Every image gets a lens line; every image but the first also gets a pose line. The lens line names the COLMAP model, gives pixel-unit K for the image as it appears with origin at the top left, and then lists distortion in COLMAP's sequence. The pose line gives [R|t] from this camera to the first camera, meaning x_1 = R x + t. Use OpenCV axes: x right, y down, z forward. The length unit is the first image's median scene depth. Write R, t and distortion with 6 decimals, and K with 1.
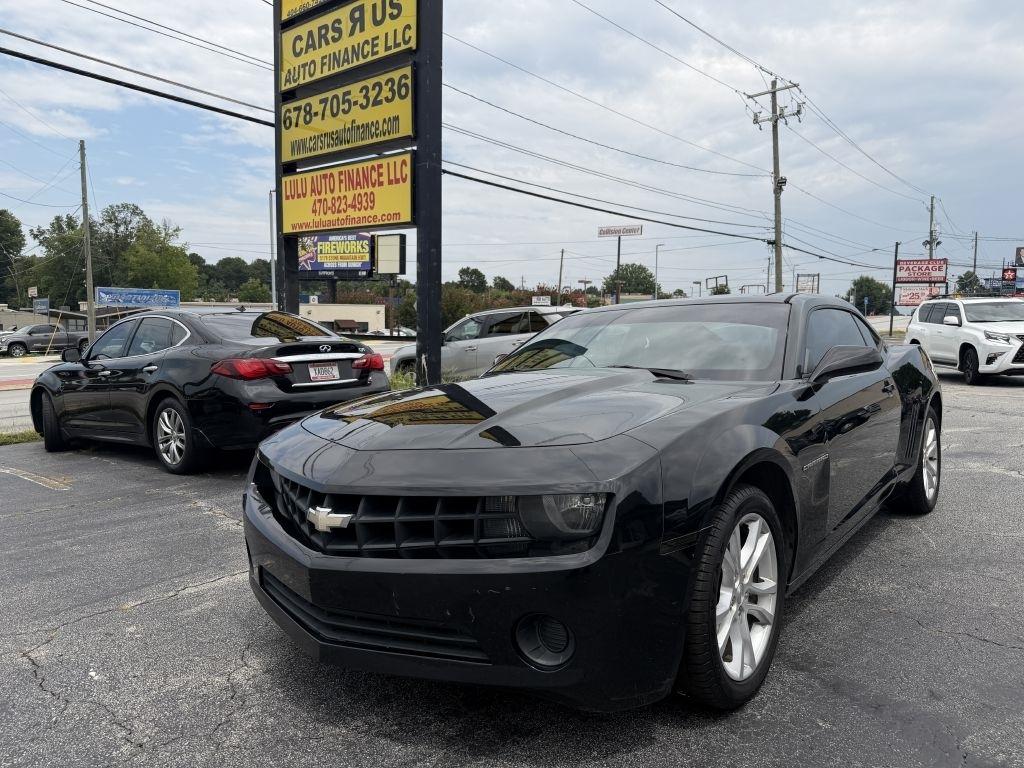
lens RADIAL K [[722.9, 0, 512.0], [0, 722.9, 384.0], [0, 0, 1]] dist [0.069383, -0.141394]
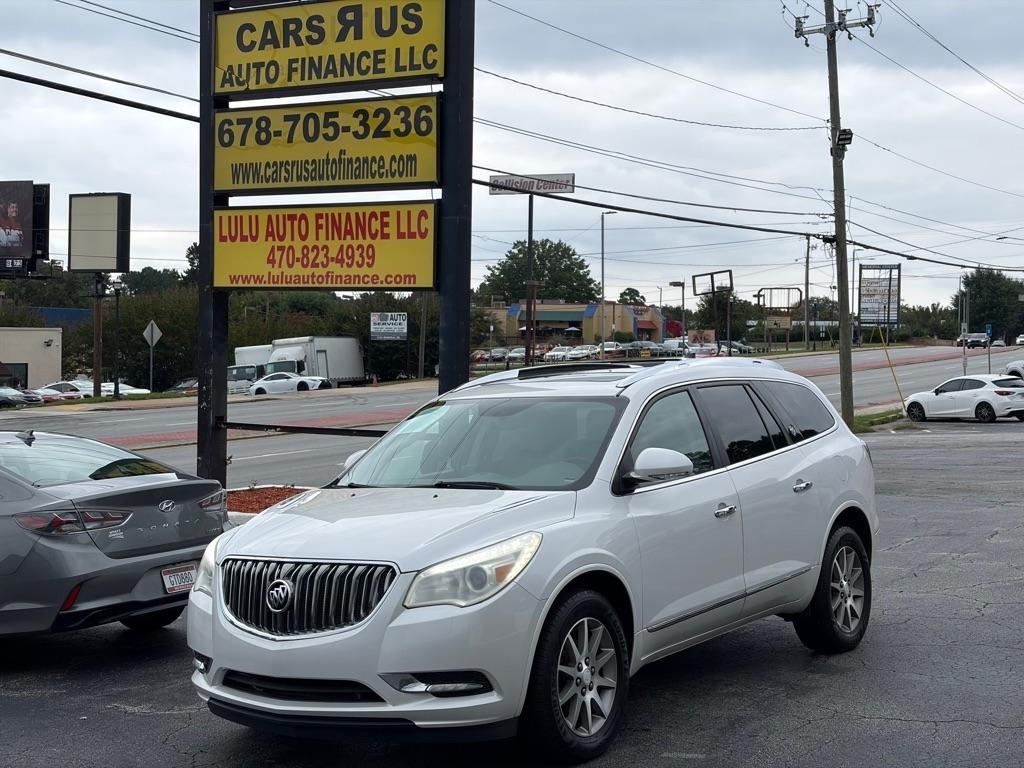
lens RADIAL K [[1521.4, 0, 515.1], [0, 1521.4, 377.7], [0, 0, 1]] dist [0.244349, -1.015060]
pose [[0.988448, -0.002226, 0.151546, -0.273563], [0.012558, 0.997656, -0.067260, -0.014062], [-0.151041, 0.068386, 0.986159, -0.573065]]
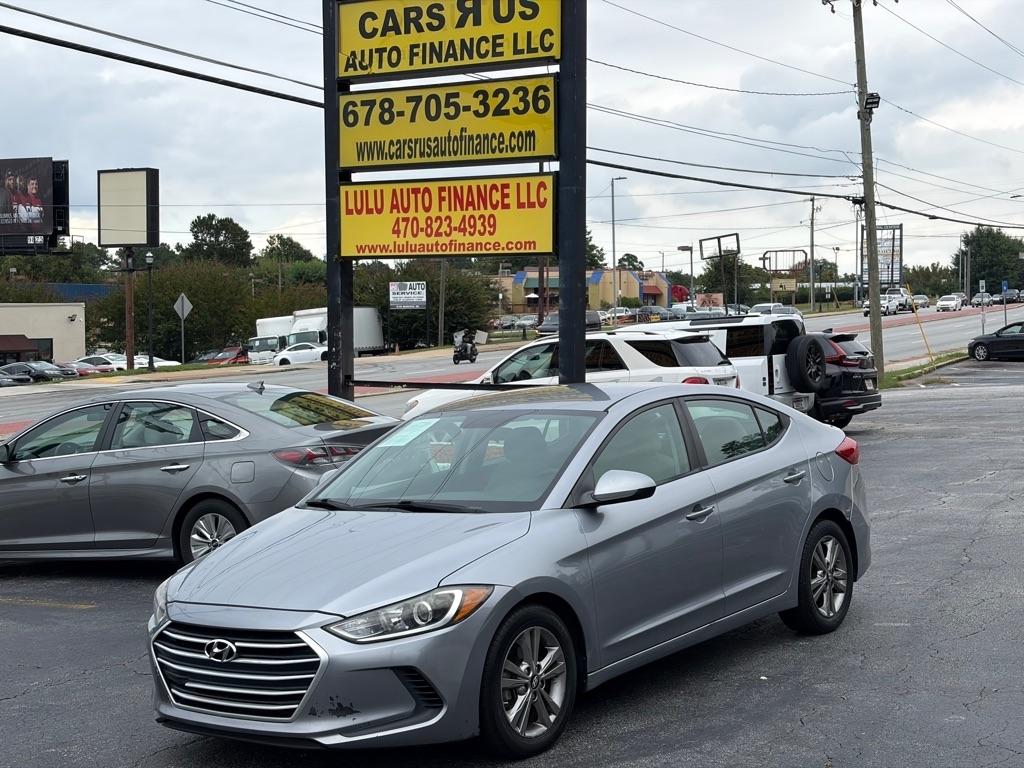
lens RADIAL K [[1525.7, 0, 517.5], [0, 1525.7, 381.5], [0, 0, 1]] dist [0.232240, -0.910721]
pose [[0.987595, -0.024655, 0.155077, -0.421477], [0.031859, 0.998517, -0.044140, 0.005623], [-0.153759, 0.048533, 0.986916, -0.700092]]
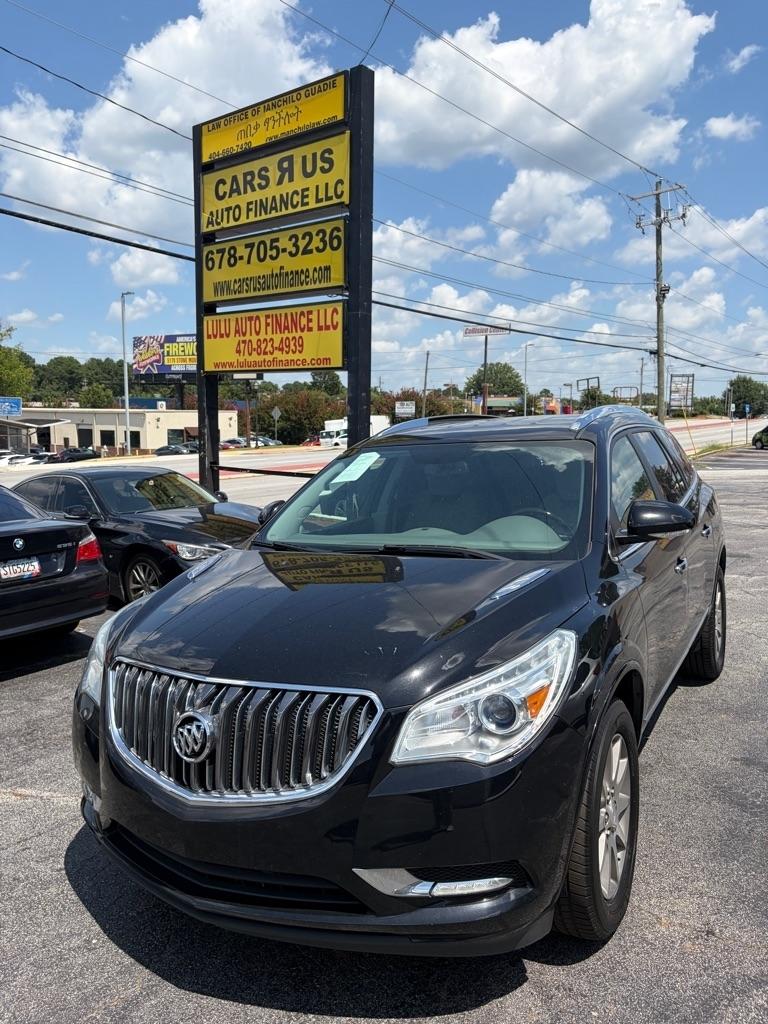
lens RADIAL K [[780.4, 0, 384.0], [0, 780.4, 512.0], [0, 0, 1]] dist [0.008262, 0.001220]
pose [[0.999702, -0.005834, 0.023683, -0.097003], [0.005193, 0.999620, 0.027068, -0.040278], [-0.023832, -0.026937, 0.999353, -0.122223]]
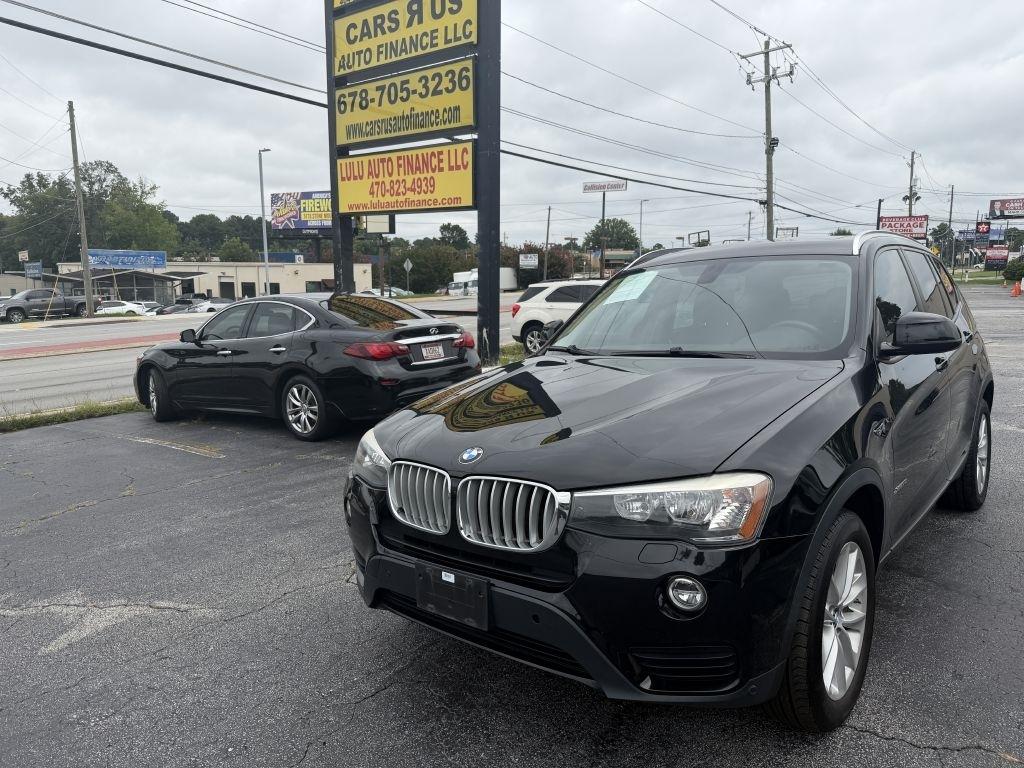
lens RADIAL K [[720.2, 0, 516.1], [0, 720.2, 384.3], [0, 0, 1]] dist [0.089246, -0.178963]
pose [[0.999343, -0.014077, 0.033386, -0.103235], [0.012005, 0.998037, 0.061467, -0.020456], [-0.034186, -0.061026, 0.997551, -0.092318]]
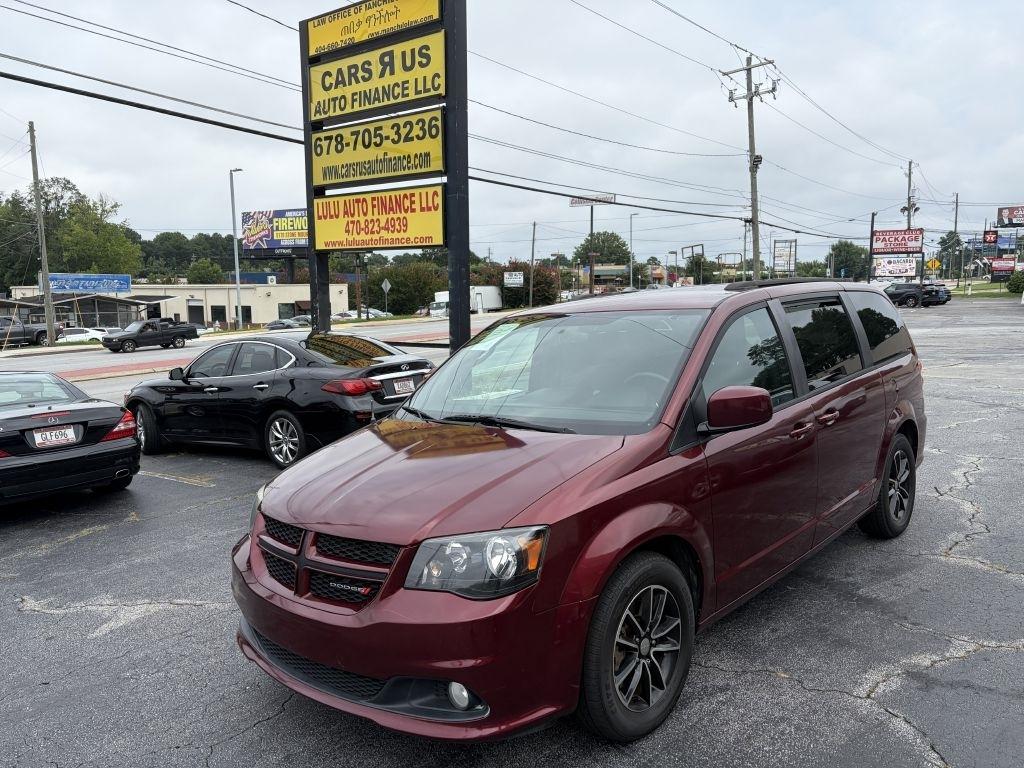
lens RADIAL K [[772.9, 0, 516.8], [0, 772.9, 379.5], [0, 0, 1]] dist [0.051434, -0.071113]
pose [[0.998372, -0.027432, 0.050007, -0.081549], [0.026190, 0.999336, 0.025326, -0.034941], [-0.050669, -0.023975, 0.998428, -0.213498]]
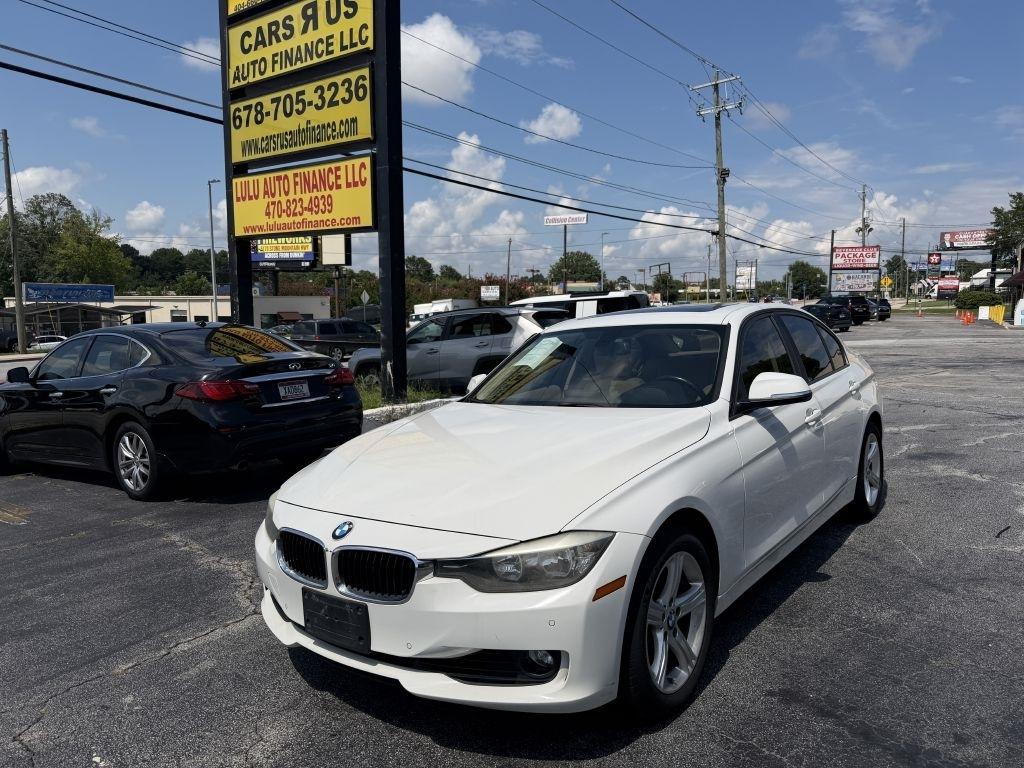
lens RADIAL K [[724.2, 0, 517.6], [0, 724.2, 383.3], [0, 0, 1]] dist [0.032876, -0.071034]
pose [[0.996612, -0.023012, 0.078964, -0.023514], [0.021723, 0.999617, 0.017152, -0.022481], [-0.079329, -0.015378, 0.996730, 0.007254]]
